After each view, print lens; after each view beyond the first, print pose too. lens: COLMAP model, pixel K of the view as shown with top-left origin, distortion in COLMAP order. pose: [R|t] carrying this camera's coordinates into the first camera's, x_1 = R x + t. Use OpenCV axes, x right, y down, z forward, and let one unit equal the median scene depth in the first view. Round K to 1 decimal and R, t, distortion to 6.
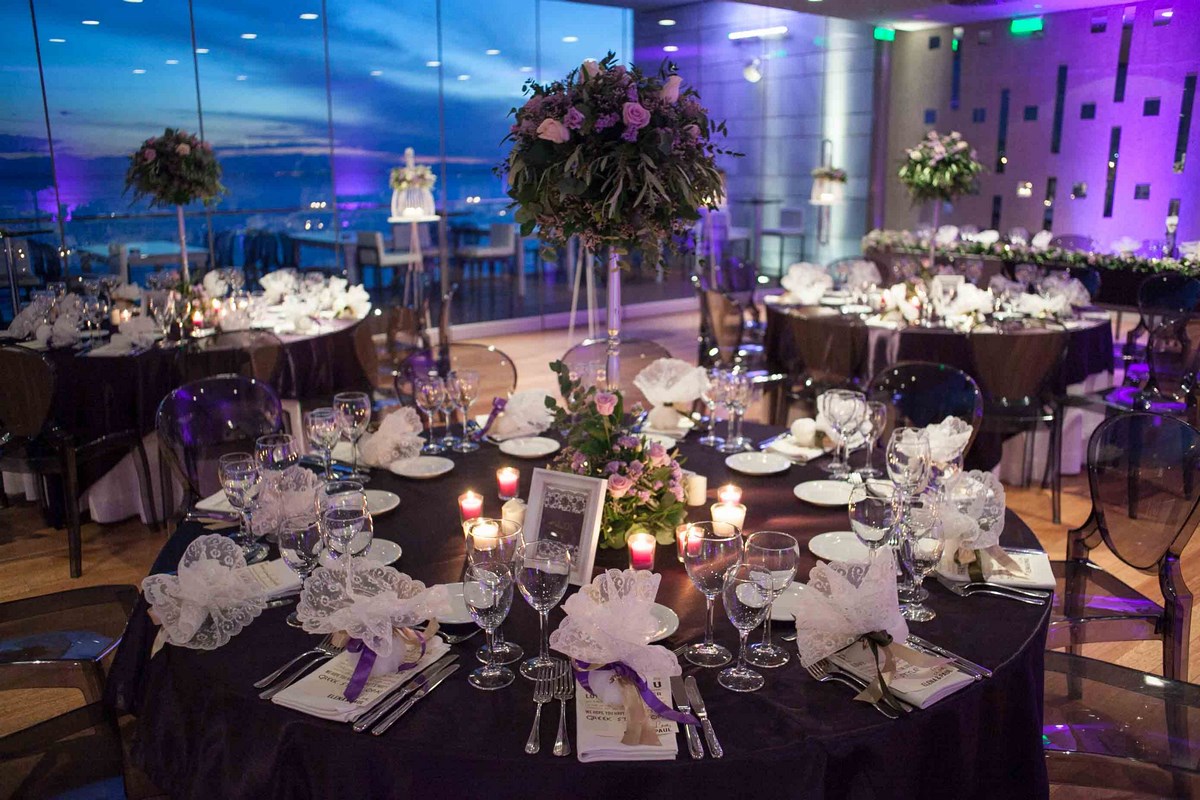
lens RADIAL K [[979.9, 0, 600.0], [0, 979.9, 400.0], [0, 0, 1]] dist [-0.094207, 0.105196]
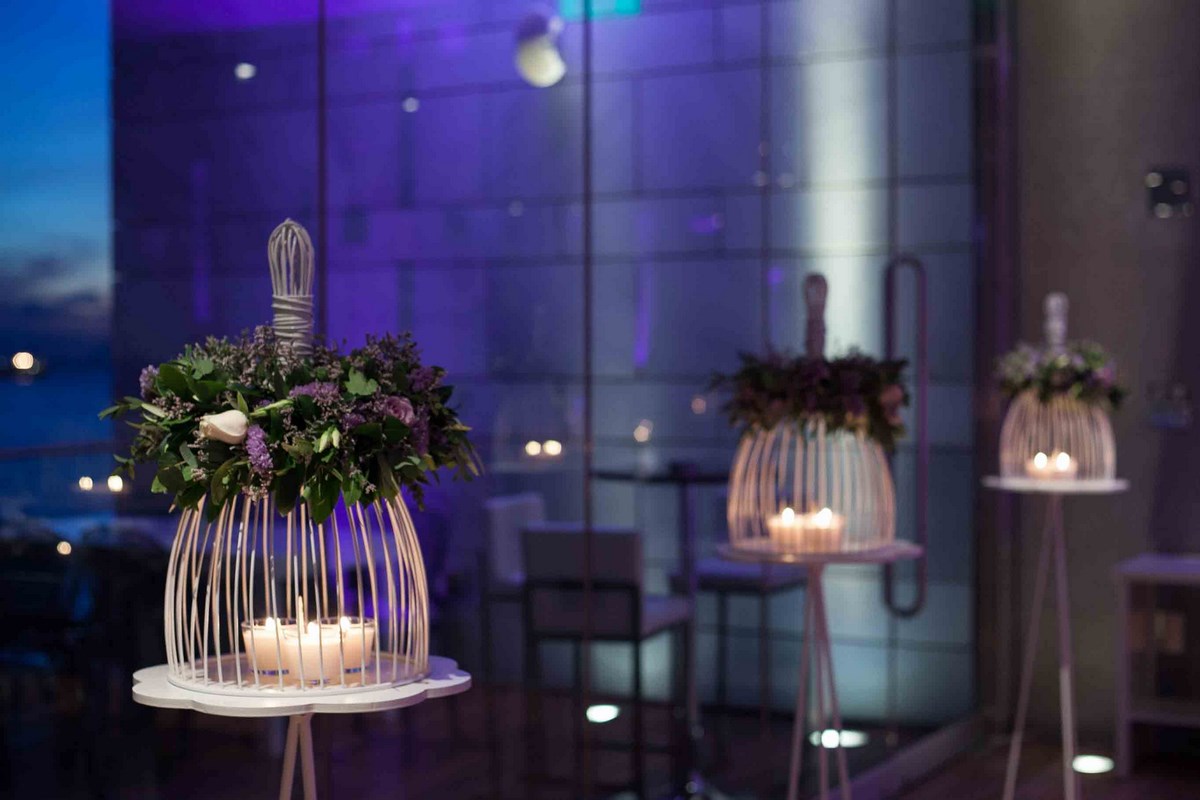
lens RADIAL K [[1788.4, 0, 600.0], [0, 1788.4, 400.0], [0, 0, 1]] dist [-0.000328, 0.007403]
pose [[0.928845, -0.009287, 0.370353, -0.076476], [0.086087, 0.977732, -0.191389, -0.209918], [-0.360328, 0.209653, 0.908960, 0.882314]]
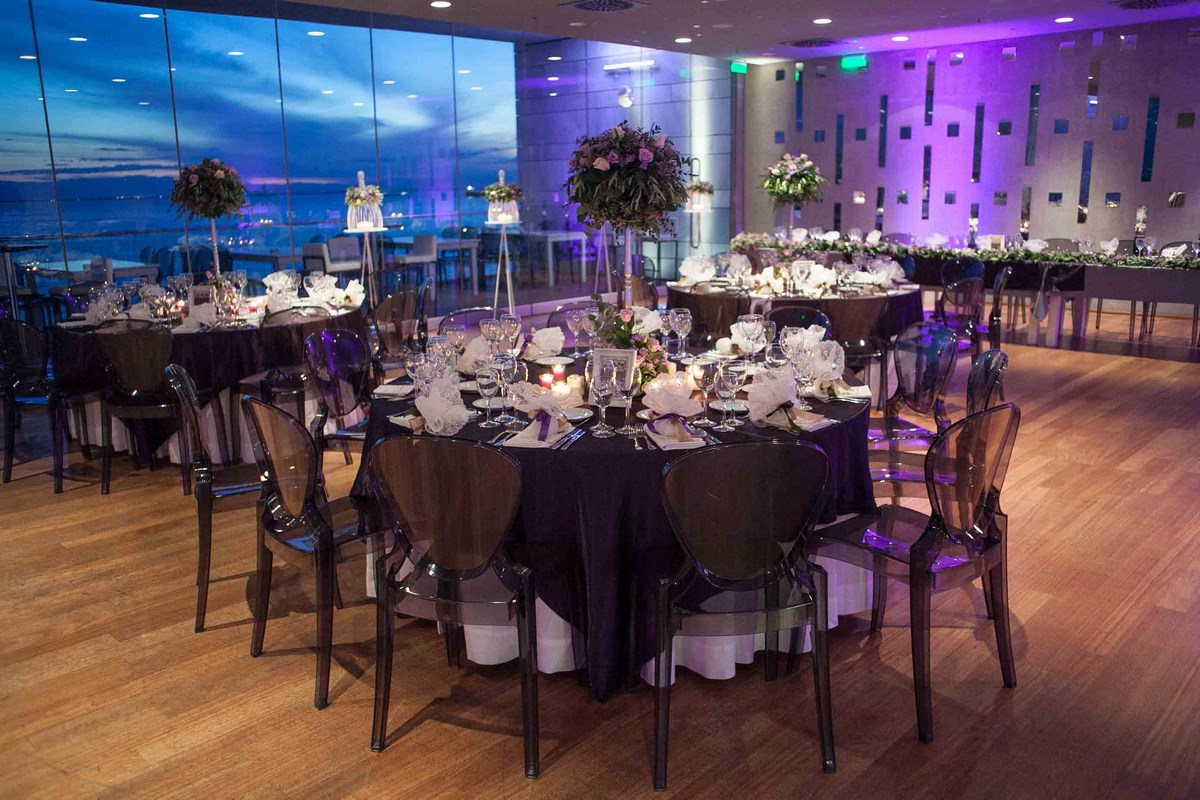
lens RADIAL K [[979.9, 0, 600.0], [0, 979.9, 400.0], [0, 0, 1]] dist [-0.094207, 0.105196]
pose [[0.989286, -0.043486, 0.139364, -0.085049], [0.045823, 0.998857, -0.013603, 0.051503], [-0.138613, 0.019844, 0.990148, -0.215741]]
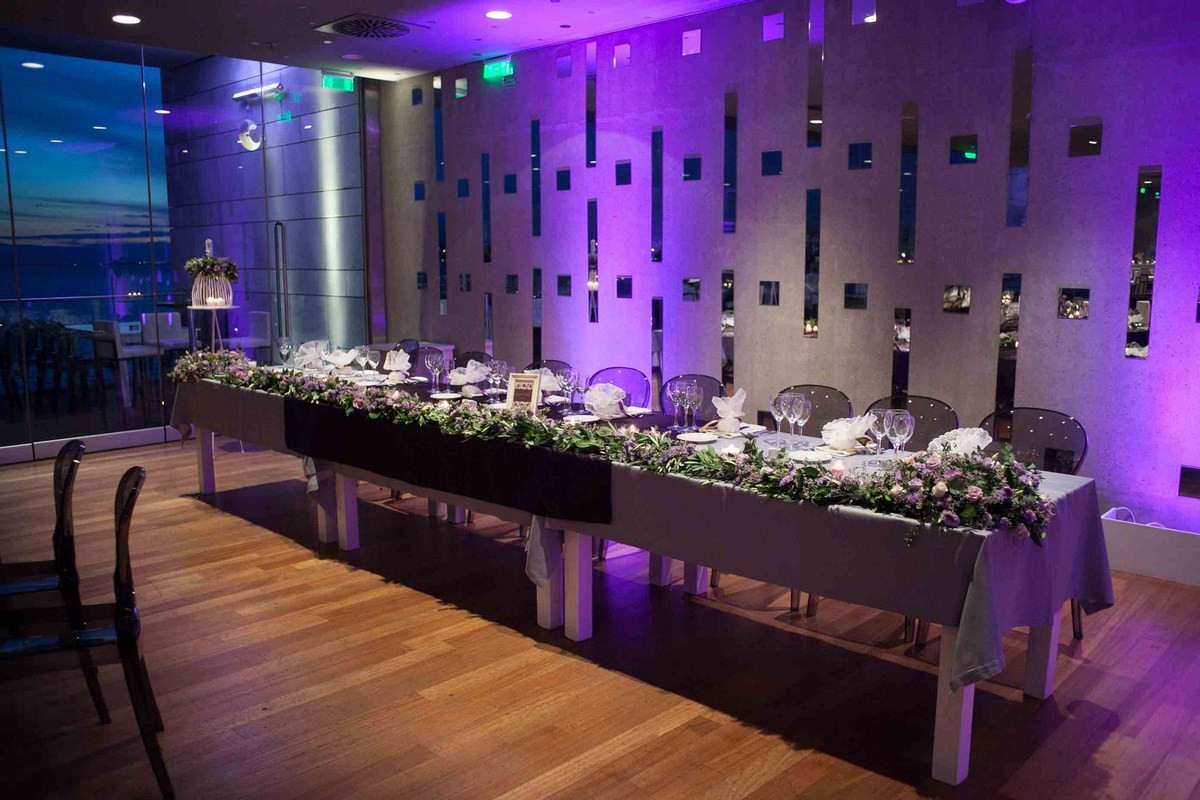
lens RADIAL K [[955.8, 0, 585.6], [0, 955.8, 401.2], [0, 0, 1]] dist [-0.043628, 0.001164]
pose [[0.994070, -0.016908, 0.107422, 0.621894], [0.025782, 0.996318, -0.081765, -0.096770], [-0.105644, 0.084050, 0.990846, 0.393345]]
